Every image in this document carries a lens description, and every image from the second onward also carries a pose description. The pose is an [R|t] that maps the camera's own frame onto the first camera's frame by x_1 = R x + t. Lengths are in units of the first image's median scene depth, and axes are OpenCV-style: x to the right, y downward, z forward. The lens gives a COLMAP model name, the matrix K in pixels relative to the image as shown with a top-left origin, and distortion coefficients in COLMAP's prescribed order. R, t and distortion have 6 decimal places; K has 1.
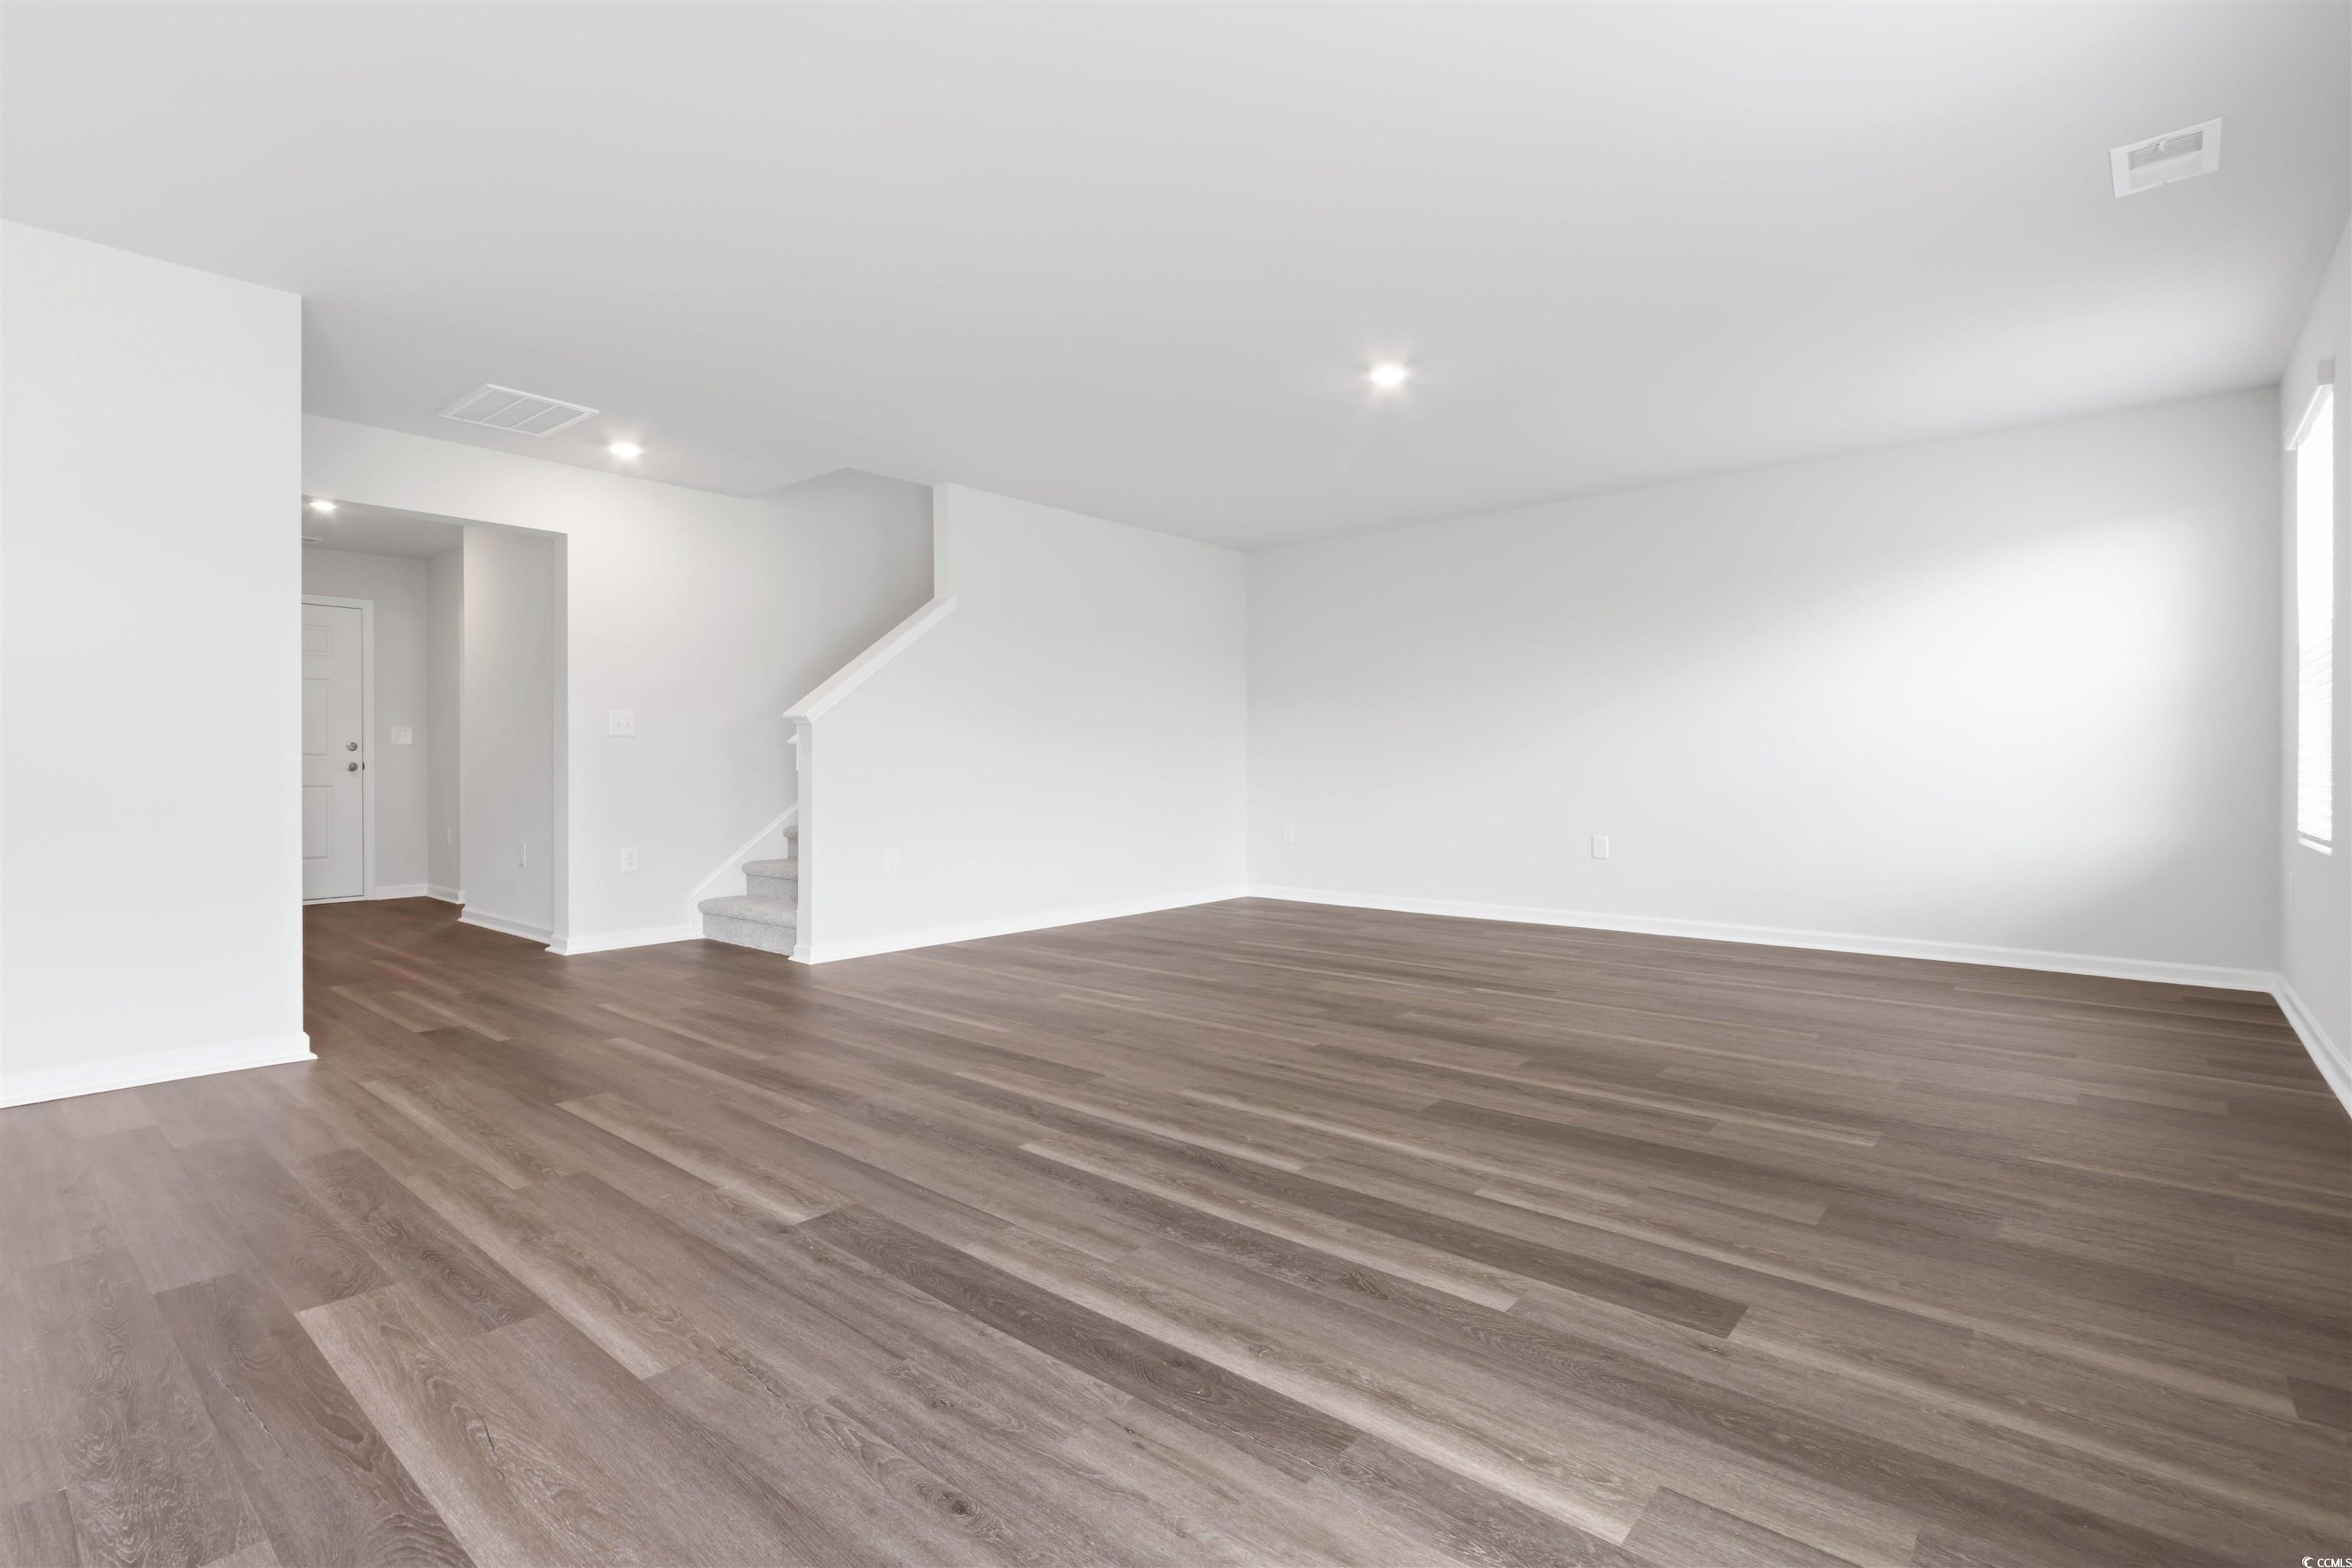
lens RADIAL K [[1107.6, 0, 1175.7], [0, 1107.6, 769.8], [0, 0, 1]] dist [0.002154, 0.000175]
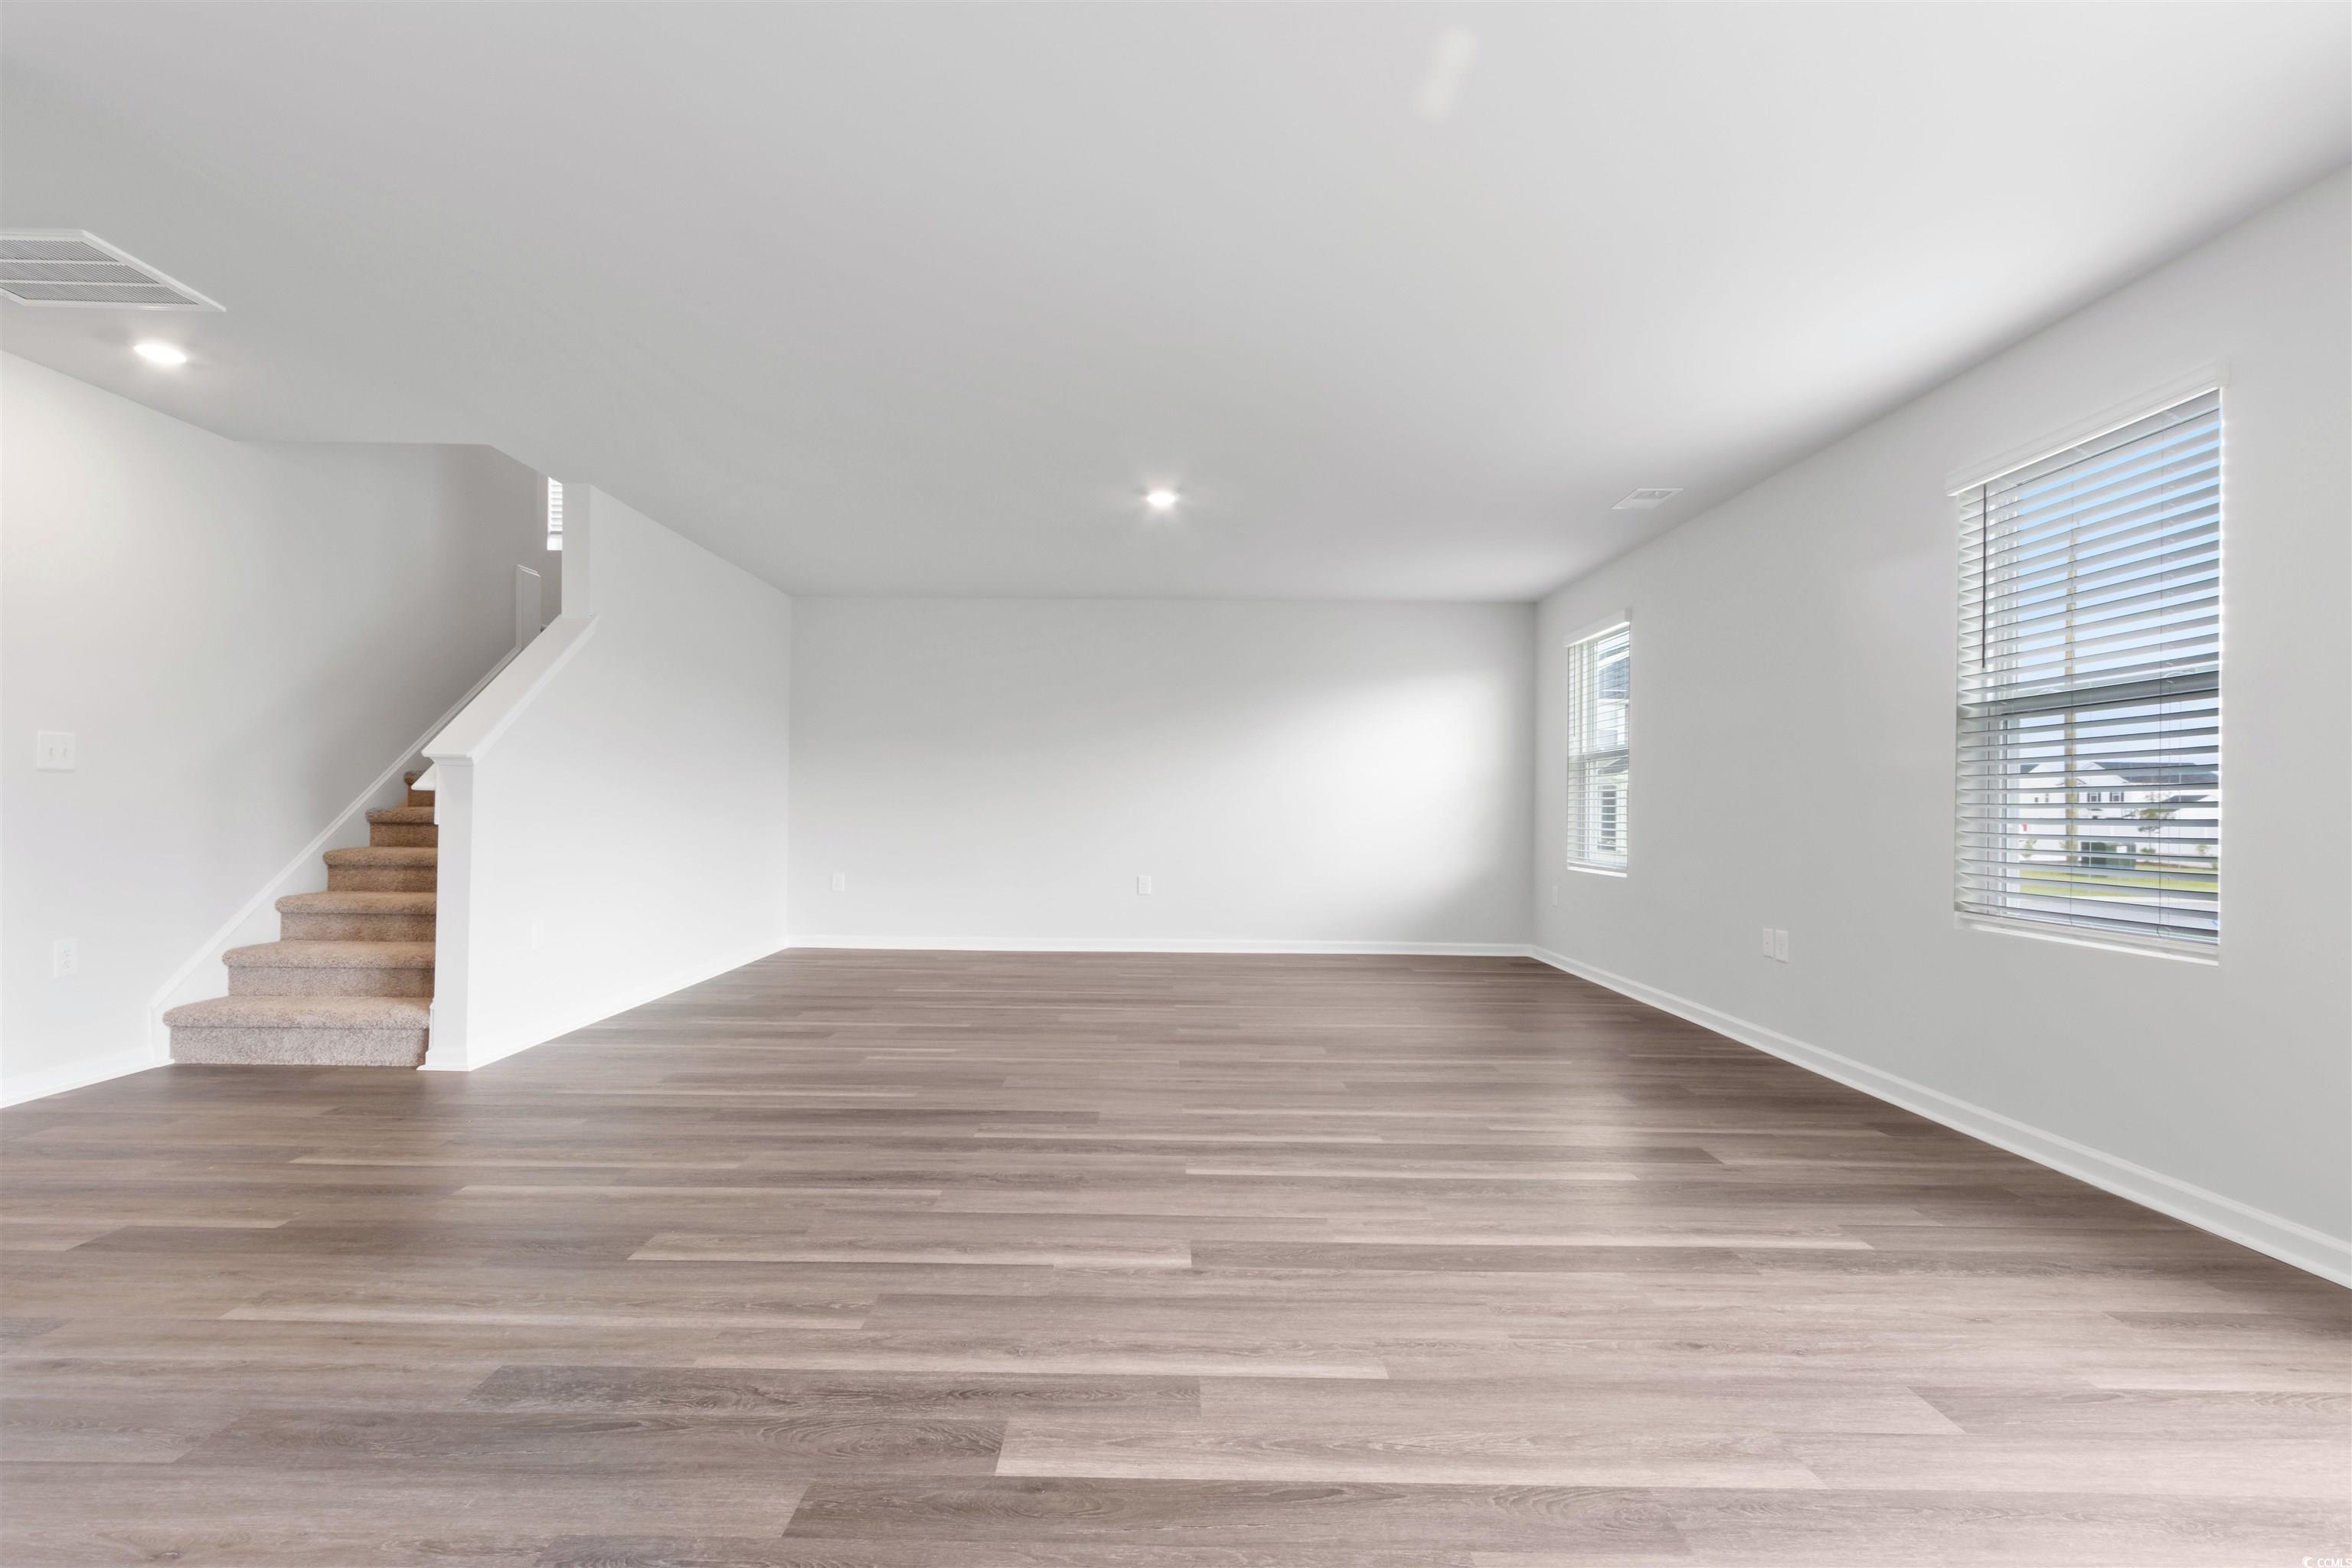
lens RADIAL K [[1089.7, 0, 1154.1], [0, 1089.7, 790.2], [0, 0, 1]] dist [0.003548, 0.000126]
pose [[0.758748, 0.020303, 0.651068, -0.947318], [-0.010188, 0.999762, -0.019304, -0.026488], [-0.651305, 0.008014, 0.758774, 0.193641]]
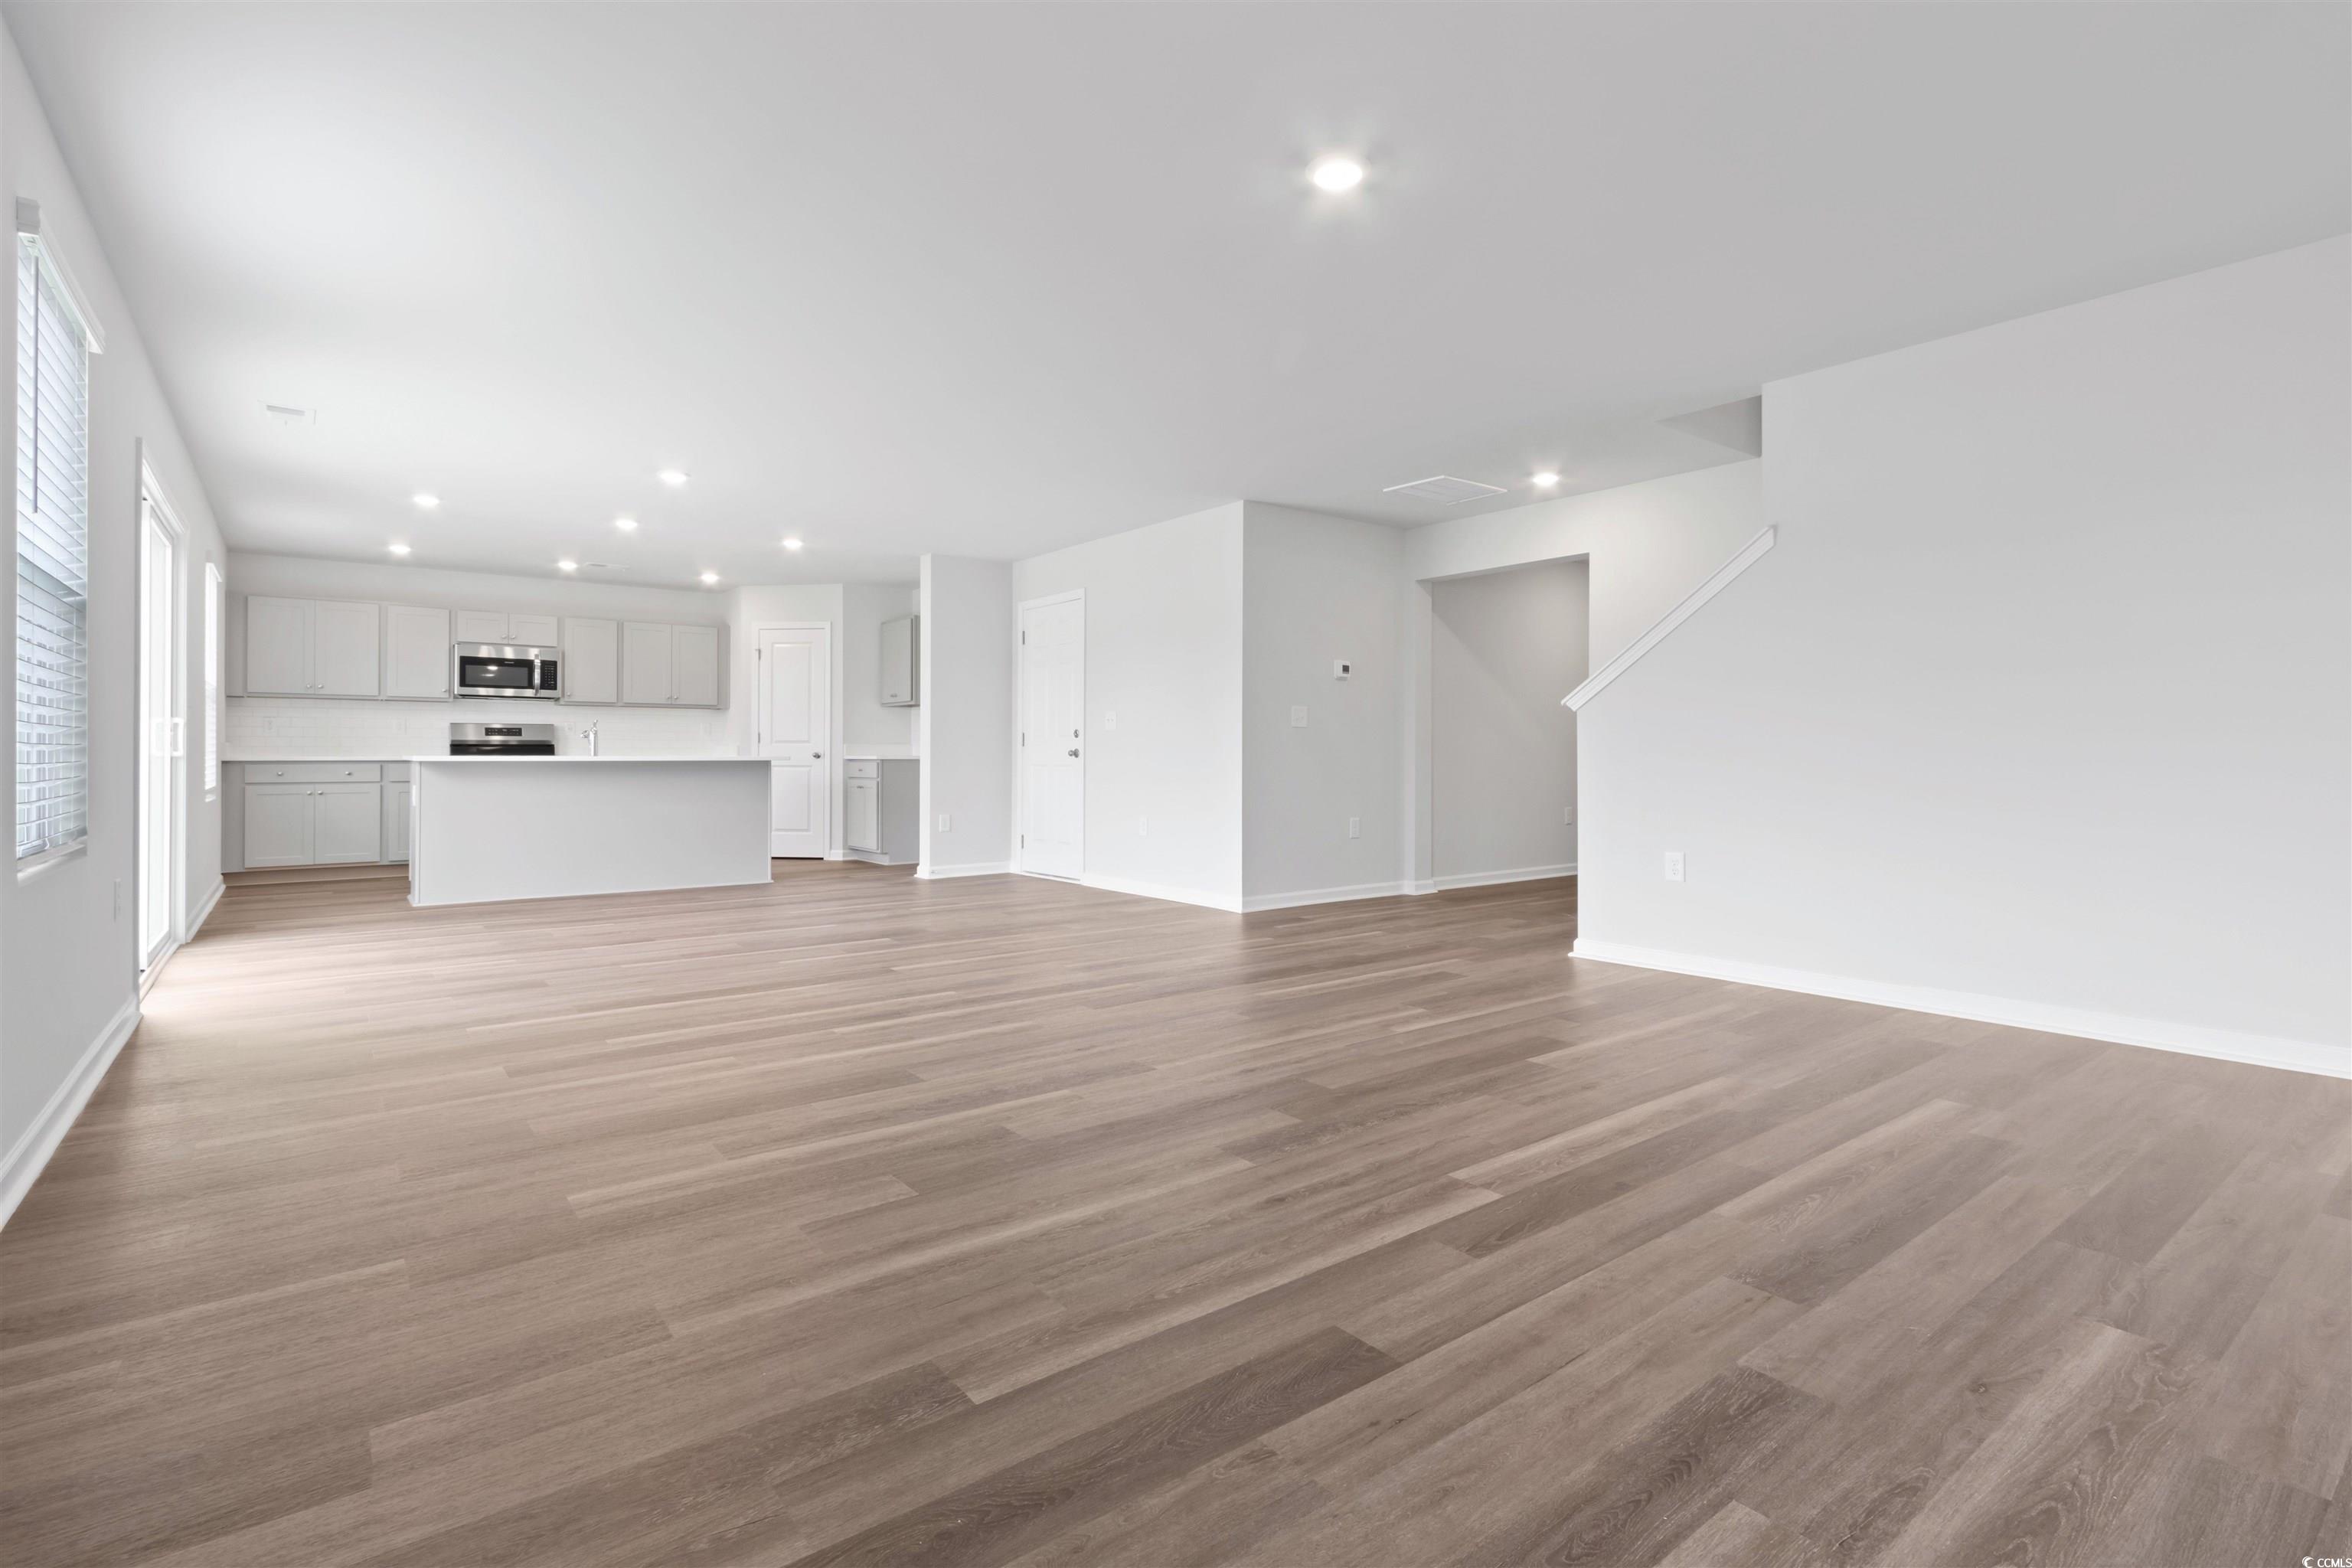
lens RADIAL K [[1107.6, 0, 1175.7], [0, 1107.6, 769.8], [0, 0, 1]] dist [0.002154, 0.000175]
pose [[-0.196175, 0.019551, -0.980374, 1.462902], [-0.003878, 0.999778, 0.020714, -0.020360], [0.980561, 0.007866, -0.196056, 1.730007]]
